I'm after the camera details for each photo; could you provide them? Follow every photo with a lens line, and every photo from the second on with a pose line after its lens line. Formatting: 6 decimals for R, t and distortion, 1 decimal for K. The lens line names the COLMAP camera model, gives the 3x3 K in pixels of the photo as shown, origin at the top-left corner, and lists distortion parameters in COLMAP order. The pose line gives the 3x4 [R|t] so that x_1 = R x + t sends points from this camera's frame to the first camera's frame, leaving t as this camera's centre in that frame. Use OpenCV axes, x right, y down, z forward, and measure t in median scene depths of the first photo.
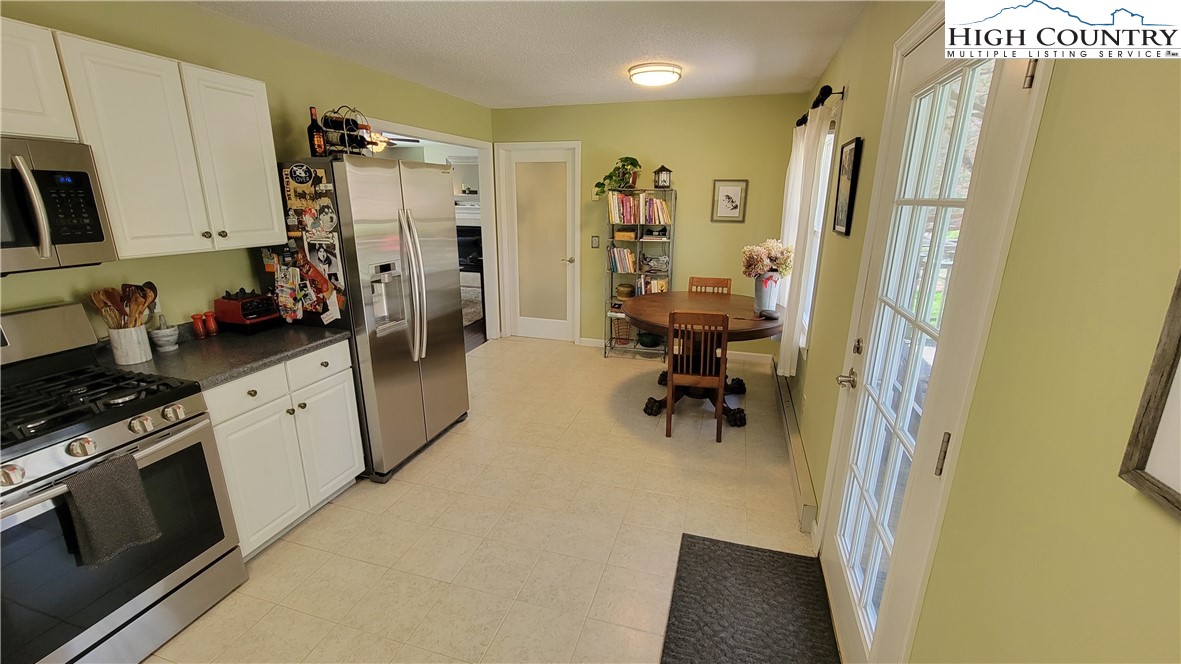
lens RADIAL K [[480.9, 0, 589.7], [0, 480.9, 332.6], [0, 0, 1]] dist [-0.003038, 0.000072]
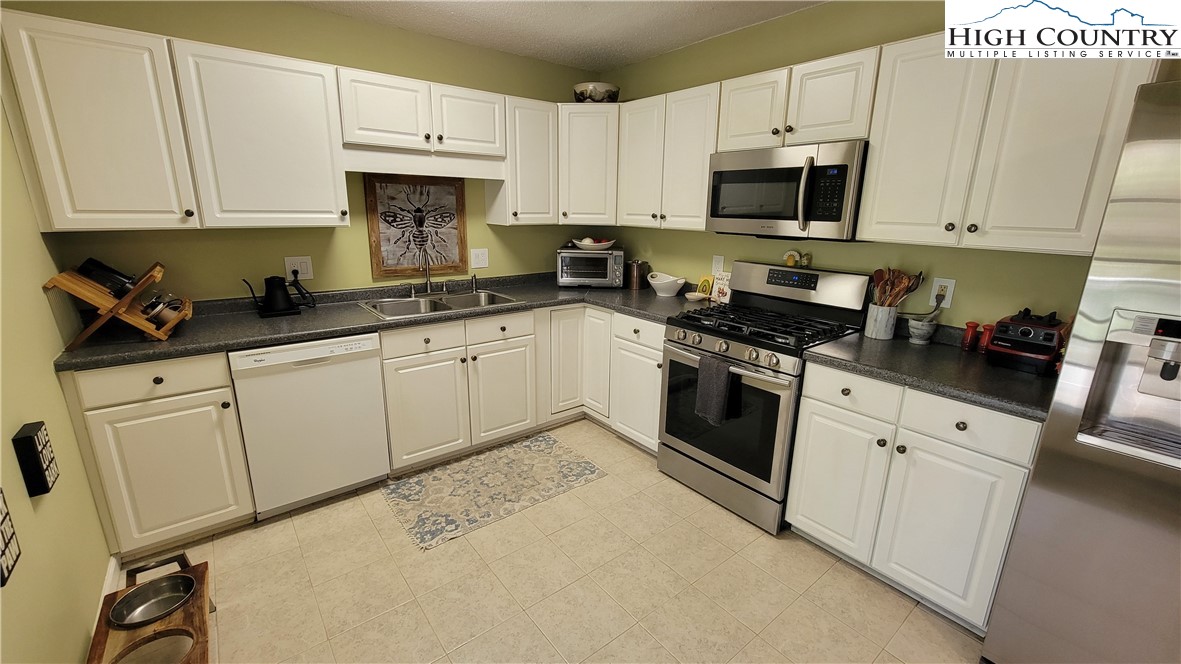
lens RADIAL K [[480.9, 0, 589.7], [0, 480.9, 332.6], [0, 0, 1]] dist [-0.003038, 0.000072]
pose [[-0.571205, 0.194946, -0.797321, 0.348582], [-0.238401, 0.890108, 0.388424, -0.250294], [0.785423, 0.411952, -0.461958, 1.123920]]
